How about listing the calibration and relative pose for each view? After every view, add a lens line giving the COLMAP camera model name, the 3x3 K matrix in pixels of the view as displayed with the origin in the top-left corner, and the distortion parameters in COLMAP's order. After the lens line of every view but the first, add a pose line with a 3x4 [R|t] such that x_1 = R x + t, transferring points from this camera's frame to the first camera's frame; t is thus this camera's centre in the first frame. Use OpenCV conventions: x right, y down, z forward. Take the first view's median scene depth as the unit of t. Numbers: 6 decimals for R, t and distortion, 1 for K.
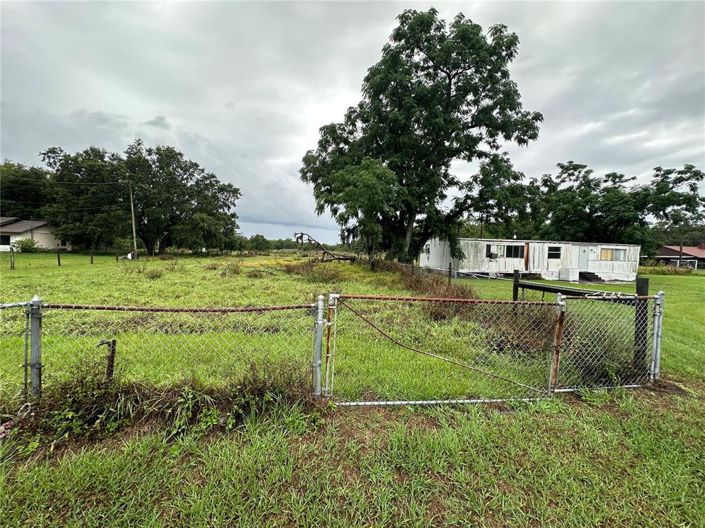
lens RADIAL K [[281.9, 0, 352.9], [0, 281.9, 262.9], [0, 0, 1]] dist [0.002310, 0.000013]
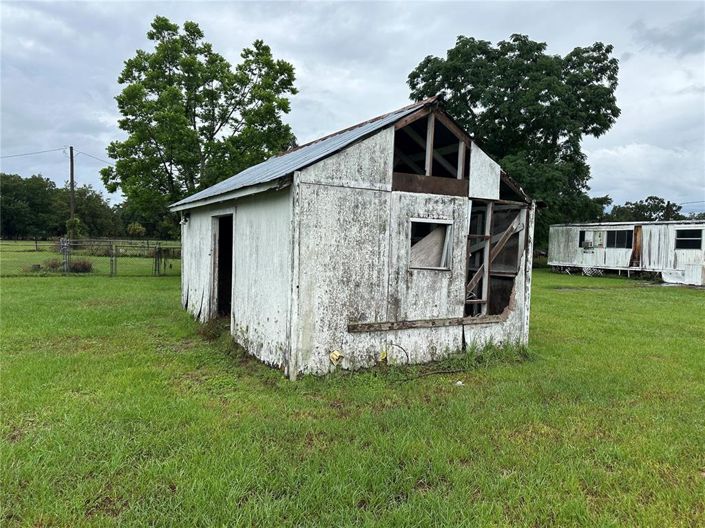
lens RADIAL K [[496.2, 0, 356.5], [0, 496.2, 263.7], [0, 0, 1]] dist [0.026147, -0.004445]
pose [[0.306743, 0.022082, -0.951536, 1.552751], [-0.050910, 0.998680, 0.006764, 0.046085], [0.950430, 0.046368, 0.307462, -0.000954]]
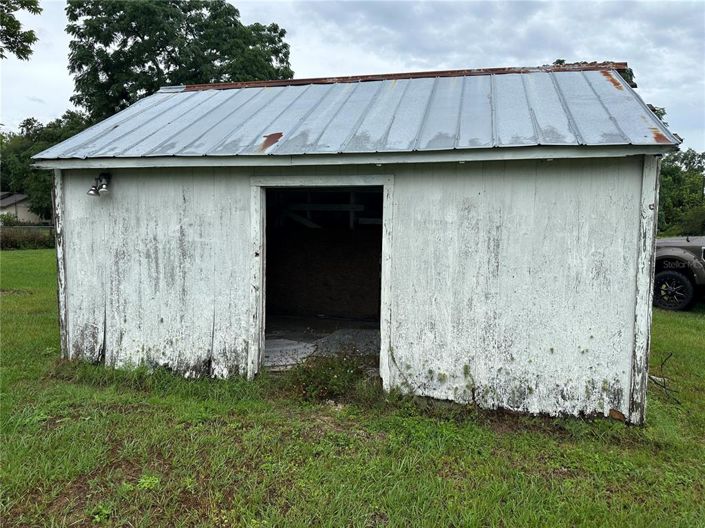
lens RADIAL K [[496.2, 0, 354.3], [0, 496.2, 264.5], [0, 0, 1]] dist [0.026147, -0.004445]
pose [[0.889397, 0.024792, -0.456463, 1.293356], [-0.008129, 0.999228, 0.038434, 0.043162], [0.457064, -0.030472, 0.888912, -0.159252]]
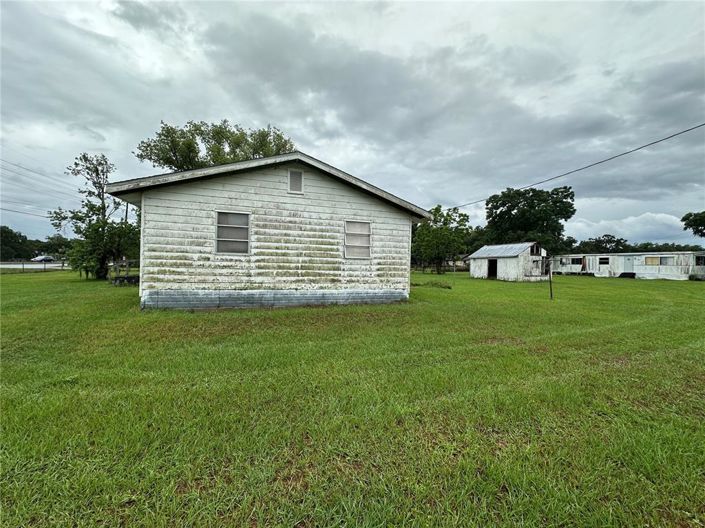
lens RADIAL K [[281.9, 0, 351.8], [0, 281.9, 265.3], [0, 0, 1]] dist [0.002310, 0.000013]
pose [[0.098543, -0.018666, -0.994958, 2.303611], [-0.043796, 0.998774, -0.023075, 0.097673], [0.994169, 0.045849, 0.097604, -0.683579]]
